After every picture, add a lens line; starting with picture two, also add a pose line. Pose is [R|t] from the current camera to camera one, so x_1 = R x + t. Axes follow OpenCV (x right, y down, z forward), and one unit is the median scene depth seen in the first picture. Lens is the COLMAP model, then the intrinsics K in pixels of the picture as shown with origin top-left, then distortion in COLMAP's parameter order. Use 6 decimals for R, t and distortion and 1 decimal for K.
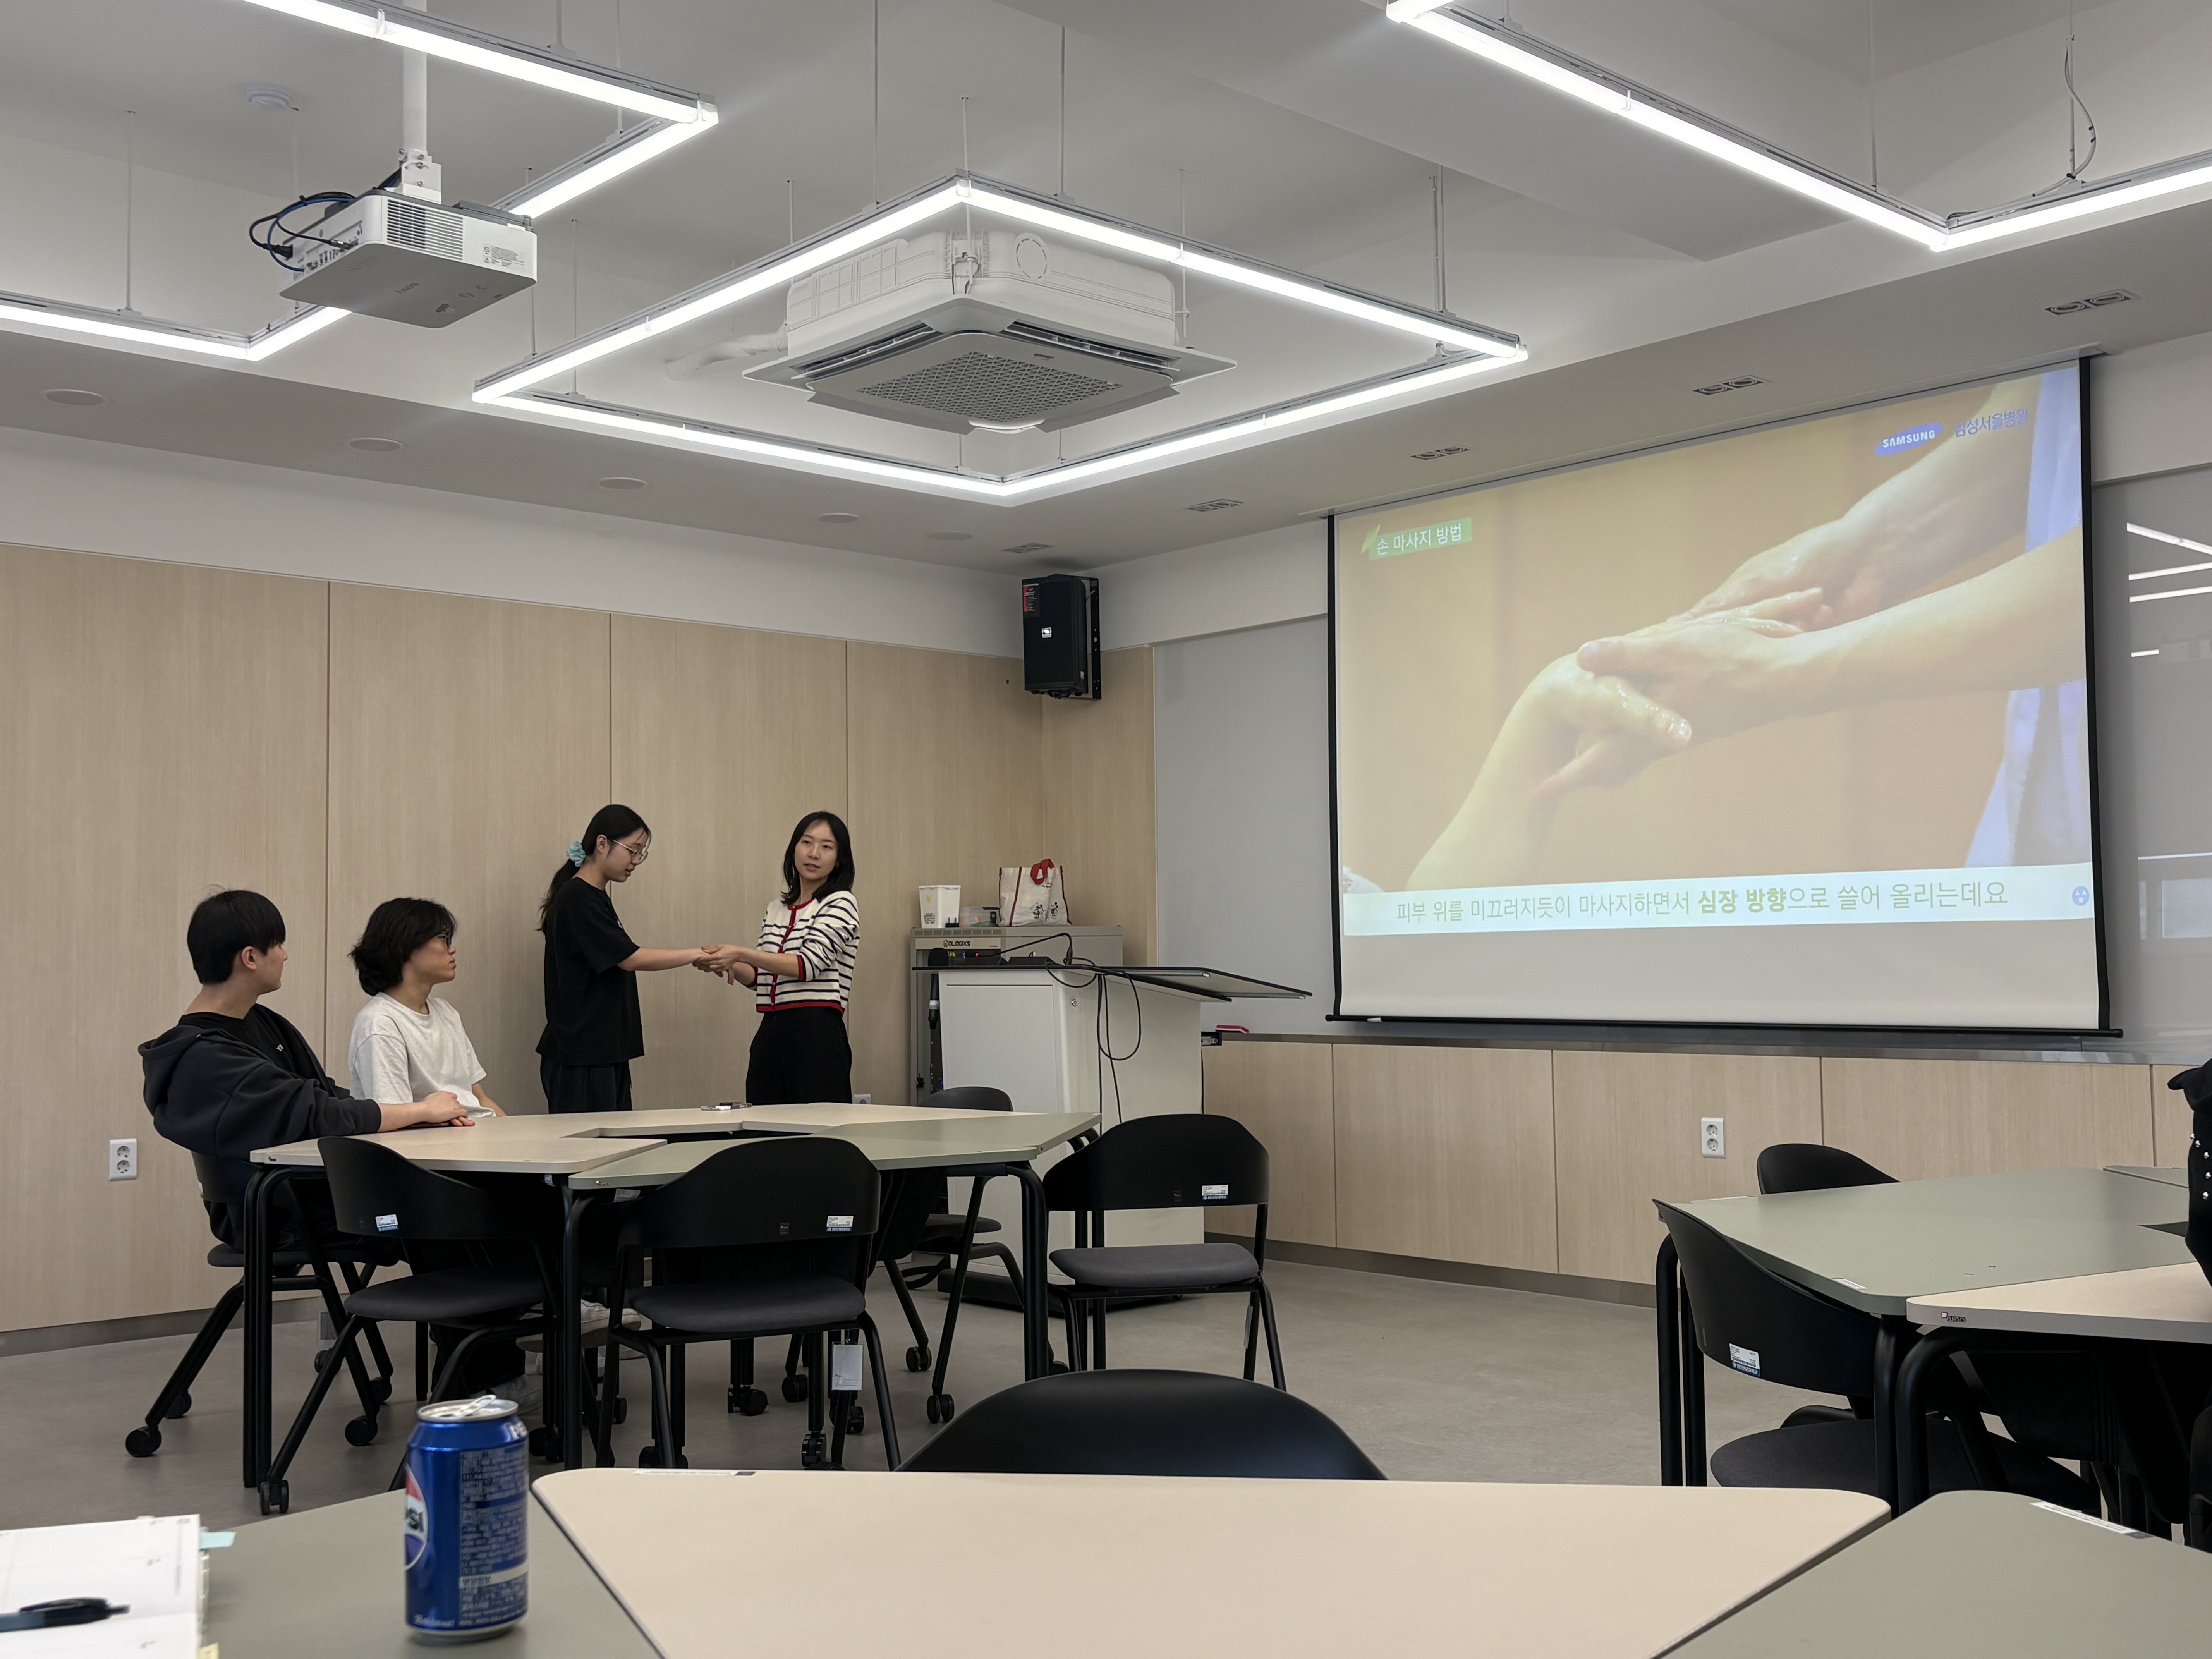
lens RADIAL K [[2230.4, 0, 1106.0], [0, 2230.4, 829.5], [0, 0, 1]] dist [0.024712, -0.003231]
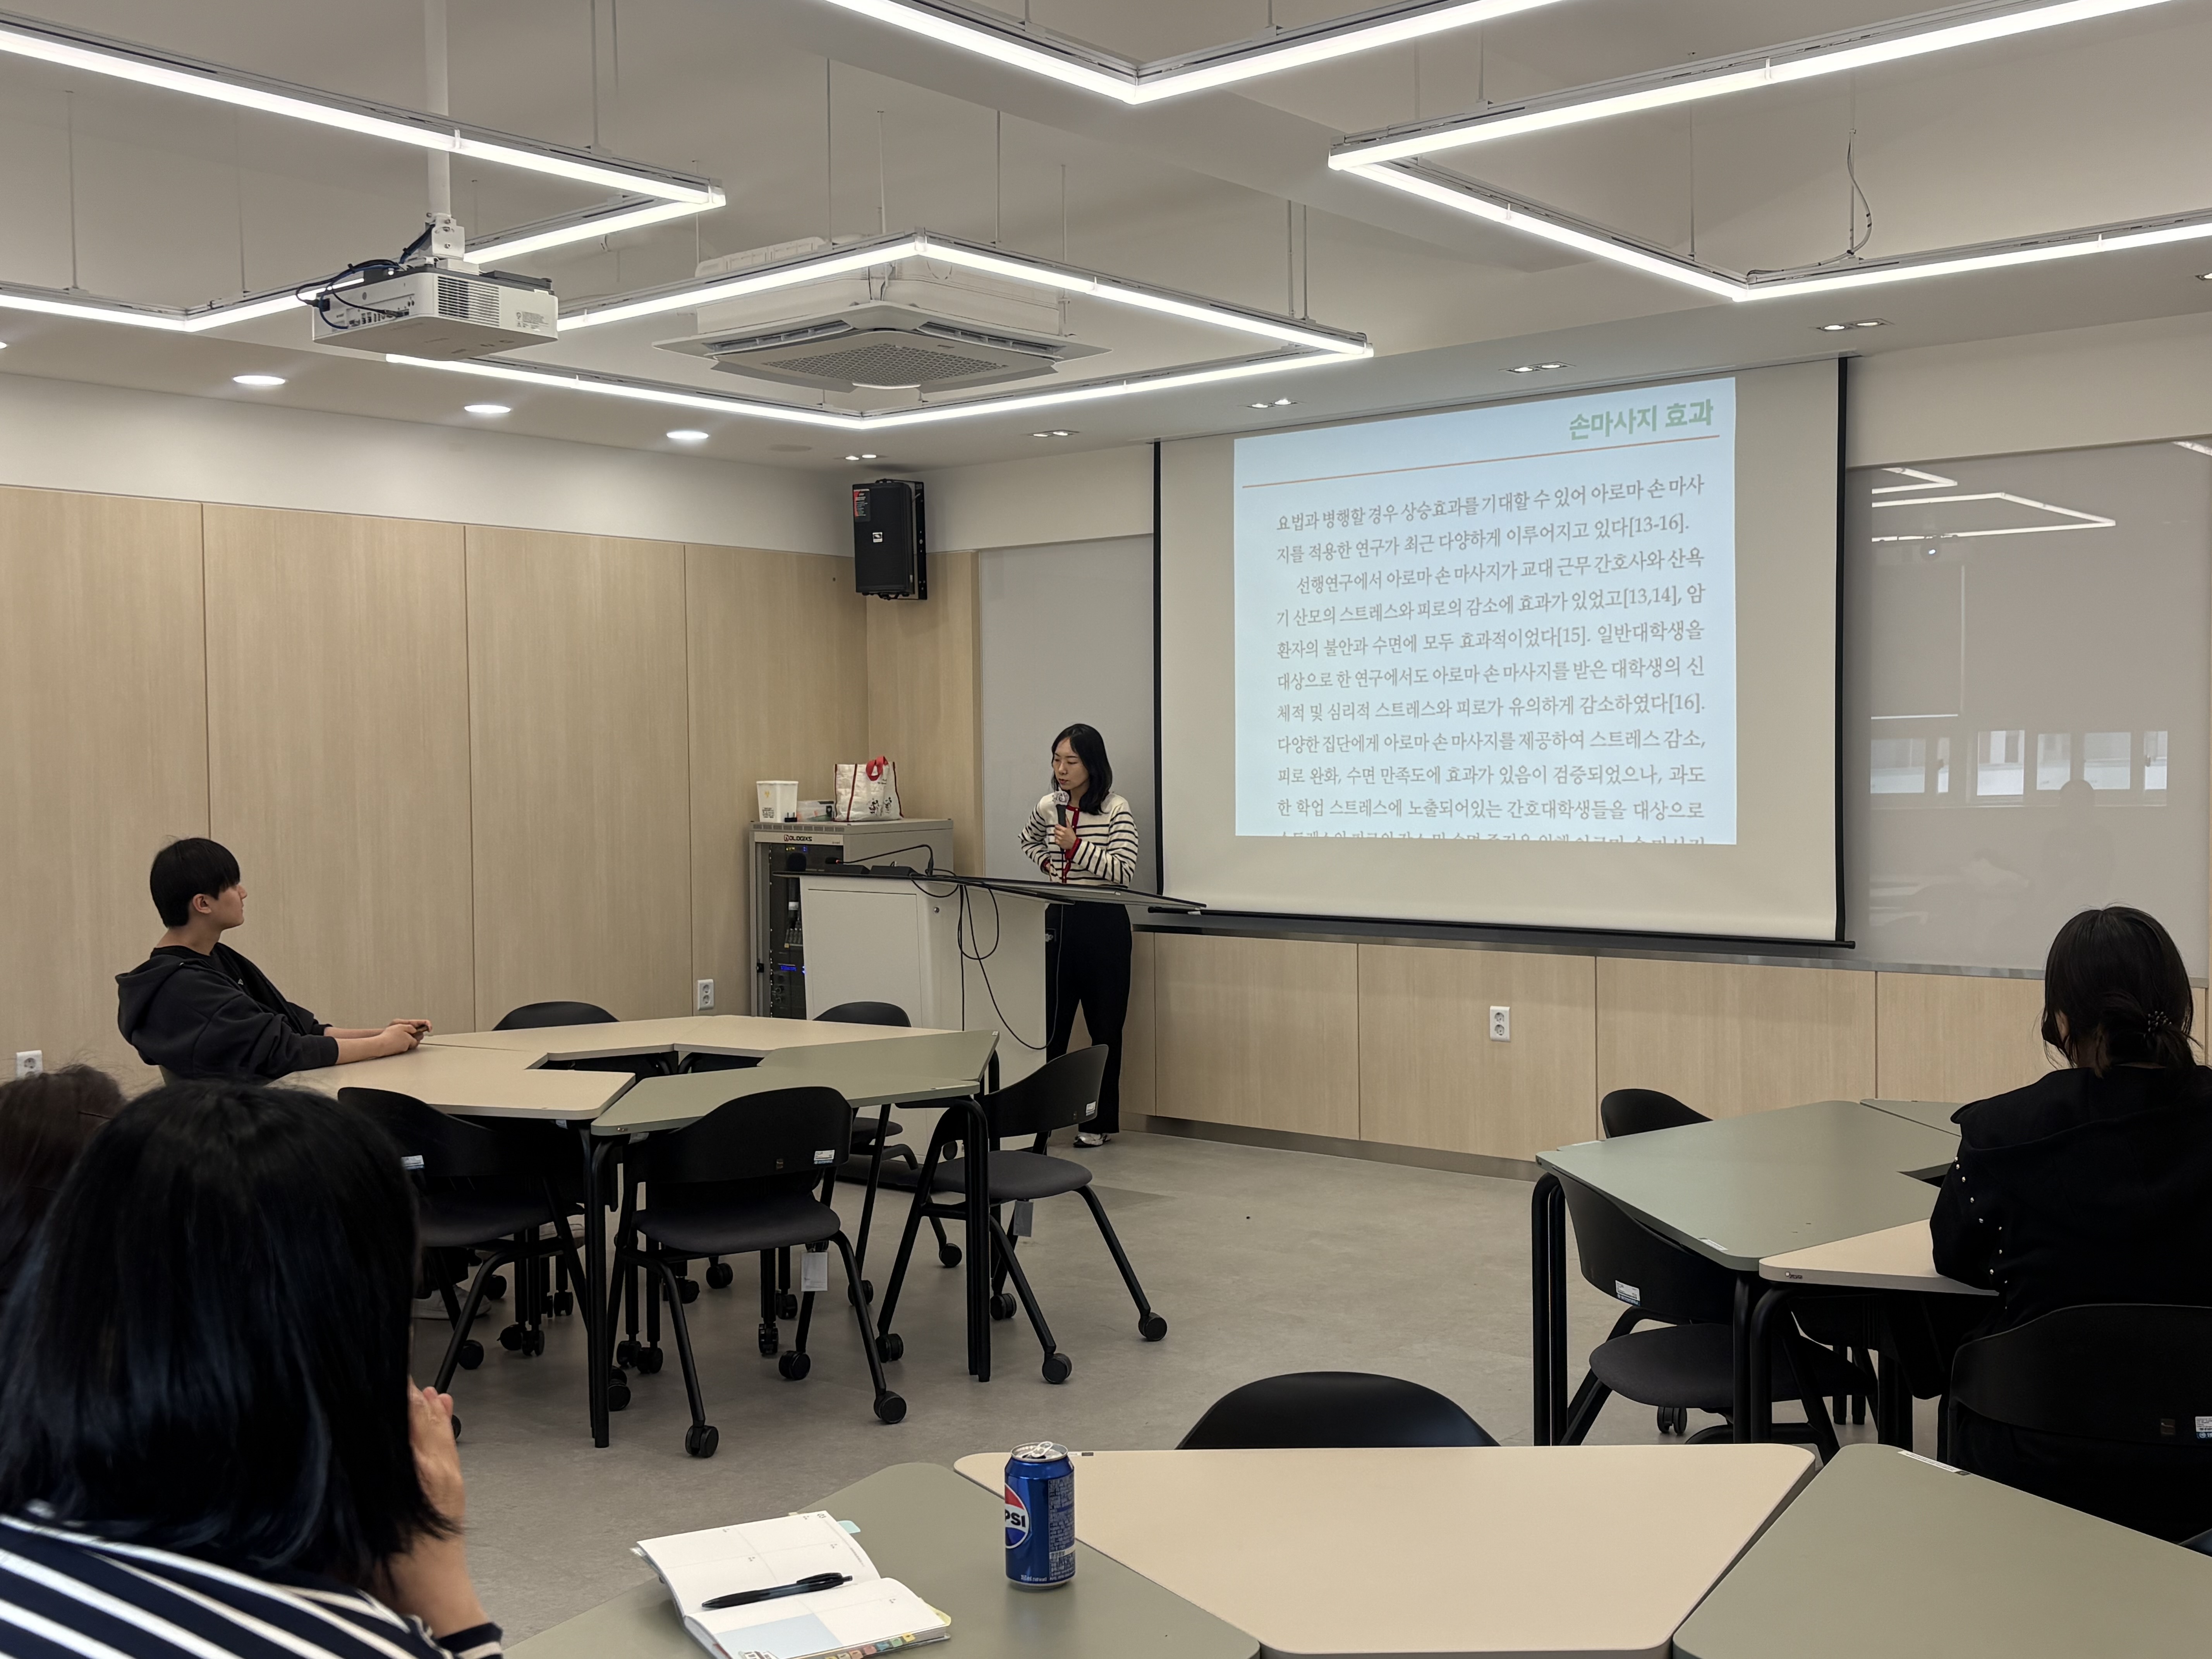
lens RADIAL K [[2309.6, 0, 1106.0], [0, 2309.6, 829.5], [0, 0, 1]] dist [0.001845, 0.005091]
pose [[0.991182, -0.004401, 0.132437, -0.100897], [-0.007642, 0.995887, 0.090283, -0.079178], [-0.132290, -0.090499, 0.987071, -0.146787]]
